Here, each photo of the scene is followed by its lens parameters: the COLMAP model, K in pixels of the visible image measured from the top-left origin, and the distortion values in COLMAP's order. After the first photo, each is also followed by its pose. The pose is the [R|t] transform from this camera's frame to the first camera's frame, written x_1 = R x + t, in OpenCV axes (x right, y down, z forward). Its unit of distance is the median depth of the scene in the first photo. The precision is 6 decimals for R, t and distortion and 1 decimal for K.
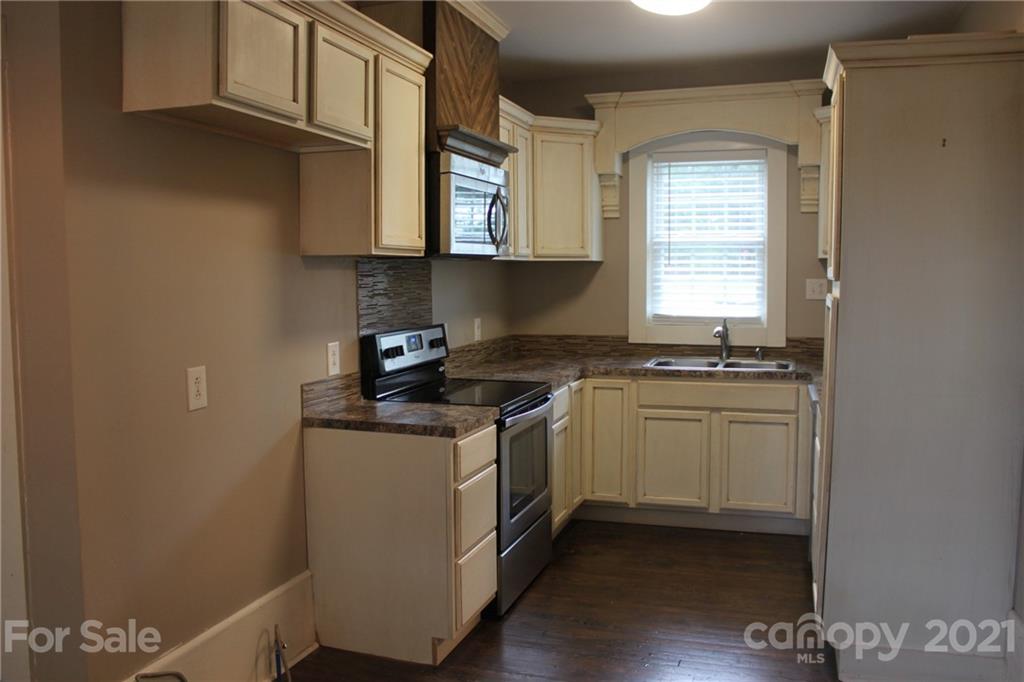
lens RADIAL K [[858.2, 0, 506.6], [0, 858.2, 340.1], [0, 0, 1]] dist [-0.168477, 0.156119]
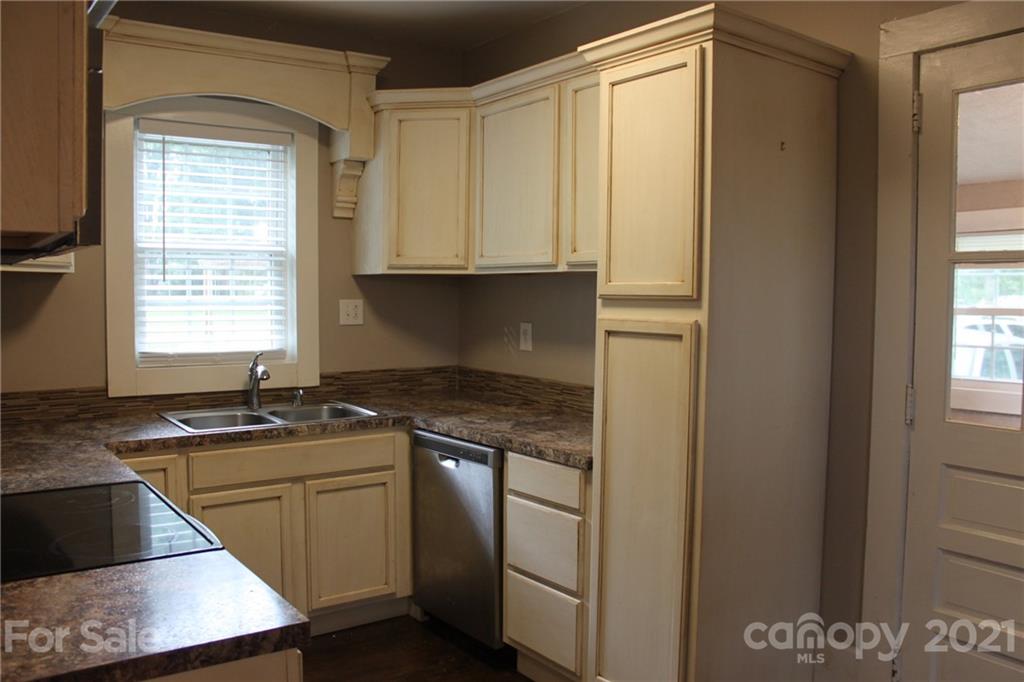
lens RADIAL K [[858.2, 0, 506.6], [0, 858.2, 340.1], [0, 0, 1]] dist [-0.168477, 0.156119]
pose [[0.585822, -0.036772, 0.809605, -0.224293], [0.059452, 0.998228, 0.002320, -0.027403], [-0.808256, 0.046773, 0.586970, 0.407810]]
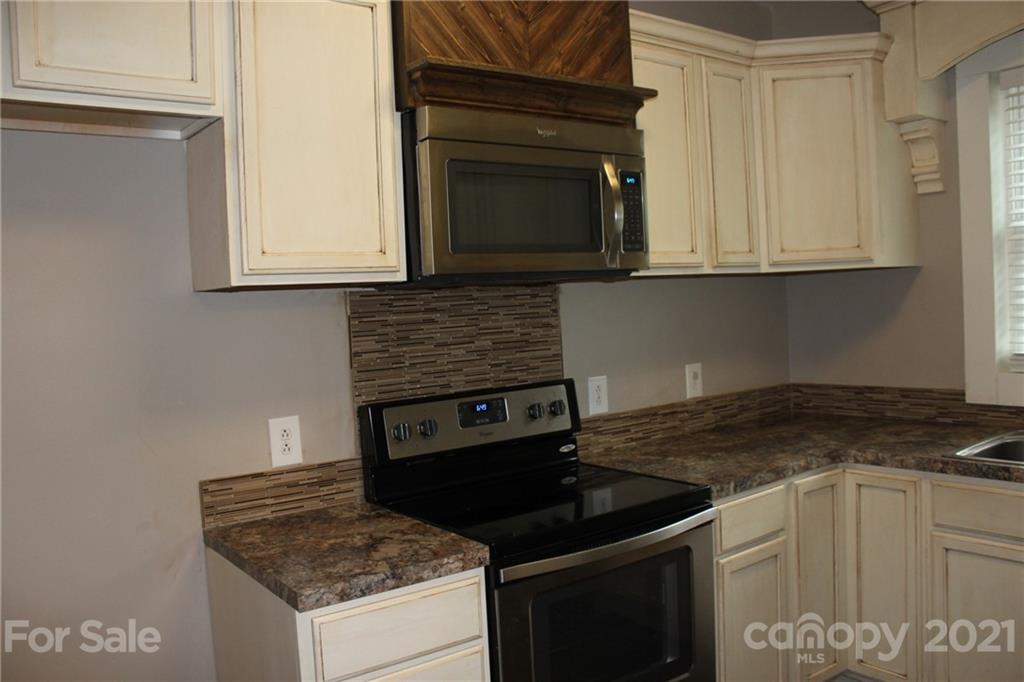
lens RADIAL K [[858.2, 0, 506.6], [0, 858.2, 340.1], [0, 0, 1]] dist [-0.168477, 0.156119]
pose [[0.824413, -0.009002, -0.565917, 0.228403], [-0.000924, 0.999851, -0.017252, -0.033385], [0.565987, 0.014746, 0.824282, 0.395222]]
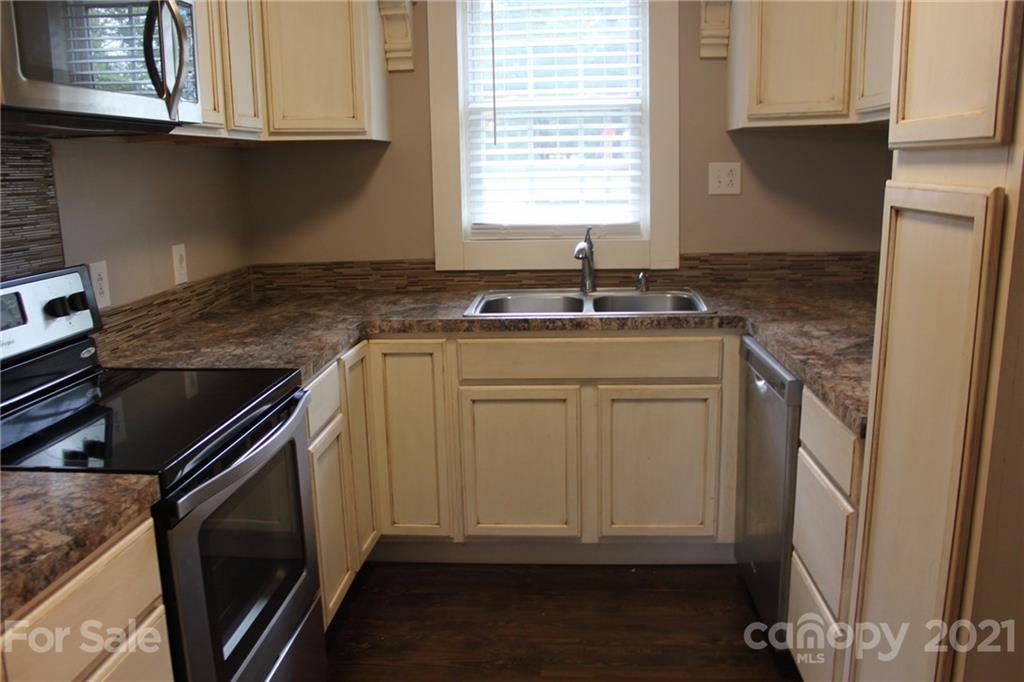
lens RADIAL K [[858.2, 0, 506.6], [0, 858.2, 340.1], [0, 0, 1]] dist [-0.168477, 0.156119]
pose [[0.970873, -0.064660, 0.230704, 0.048842], [0.037843, 0.992193, 0.118829, -0.021311], [-0.236586, -0.106637, 0.965741, 0.412543]]
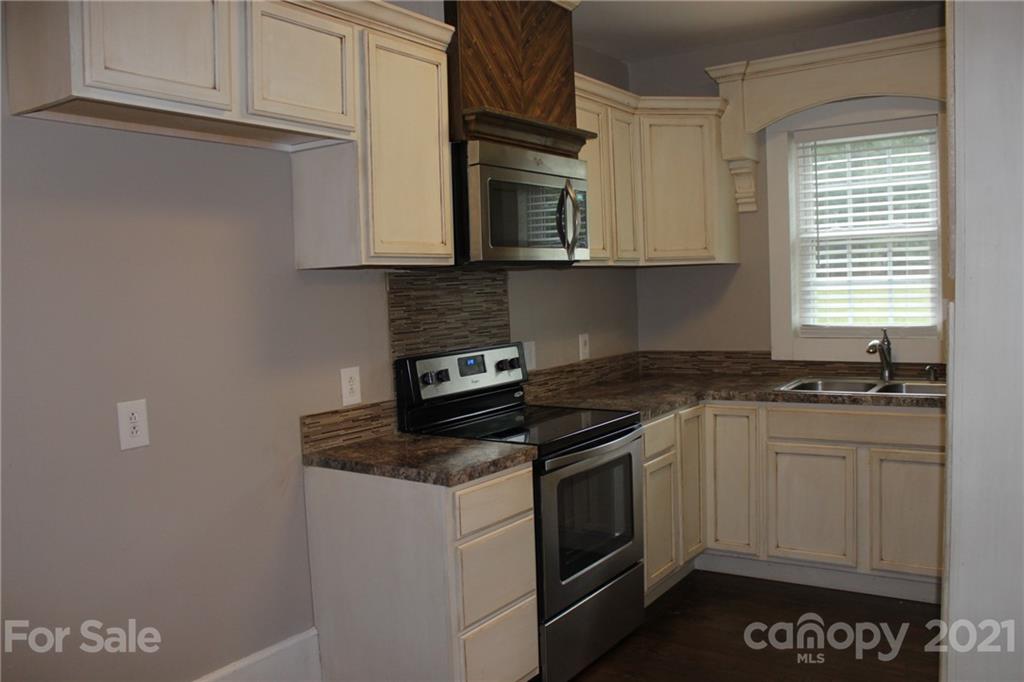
lens RADIAL K [[858.2, 0, 506.6], [0, 858.2, 340.1], [0, 0, 1]] dist [-0.168477, 0.156119]
pose [[0.960241, -0.012903, -0.278874, 0.139460], [0.009770, 0.999873, -0.012624, -0.009156], [0.279001, 0.009397, 0.960245, 0.148039]]
